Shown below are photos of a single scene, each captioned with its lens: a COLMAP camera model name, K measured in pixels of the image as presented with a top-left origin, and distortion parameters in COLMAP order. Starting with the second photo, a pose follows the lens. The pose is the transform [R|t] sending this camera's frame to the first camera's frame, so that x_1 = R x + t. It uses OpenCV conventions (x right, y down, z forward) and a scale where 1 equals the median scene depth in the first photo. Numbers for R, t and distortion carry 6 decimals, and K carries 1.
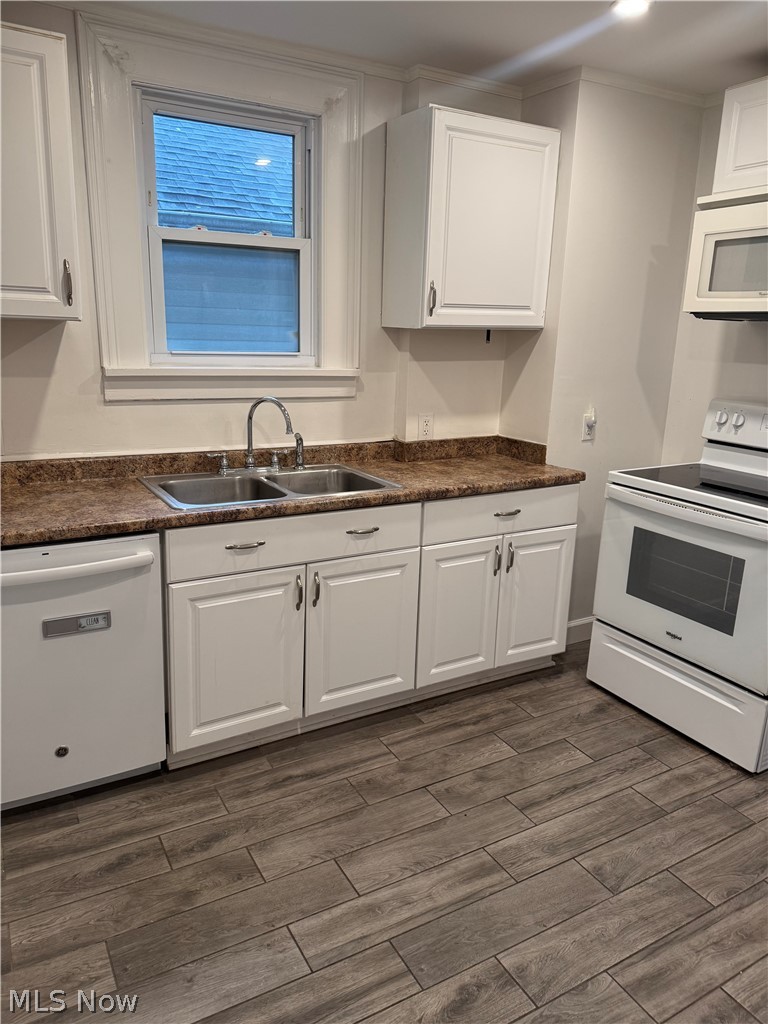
lens RADIAL K [[722.4, 0, 360.0], [0, 722.4, 489.6], [0, 0, 1]] dist [0.015452, -0.025305]
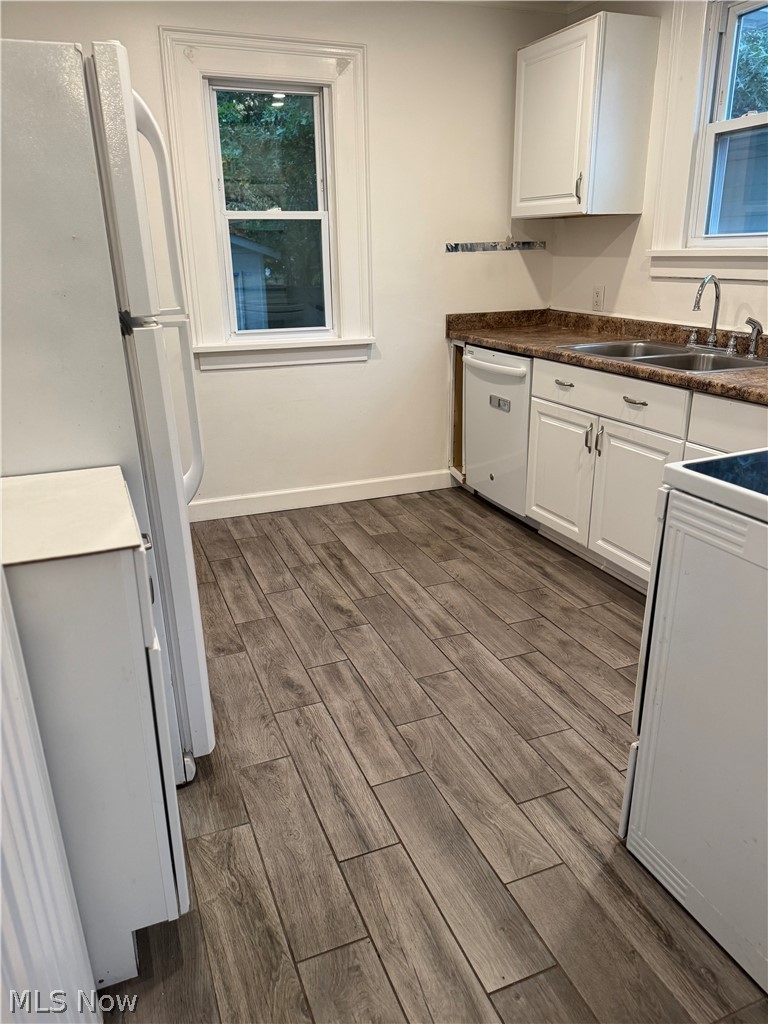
lens RADIAL K [[722.4, 0, 385.3], [0, 722.4, 513.3], [0, 0, 1]] dist [0.015452, -0.025305]
pose [[-0.127713, 0.309631, -0.942241, 1.200605], [-0.201395, 0.922133, 0.330321, -0.074697], [0.971149, 0.231948, -0.055410, 0.807994]]
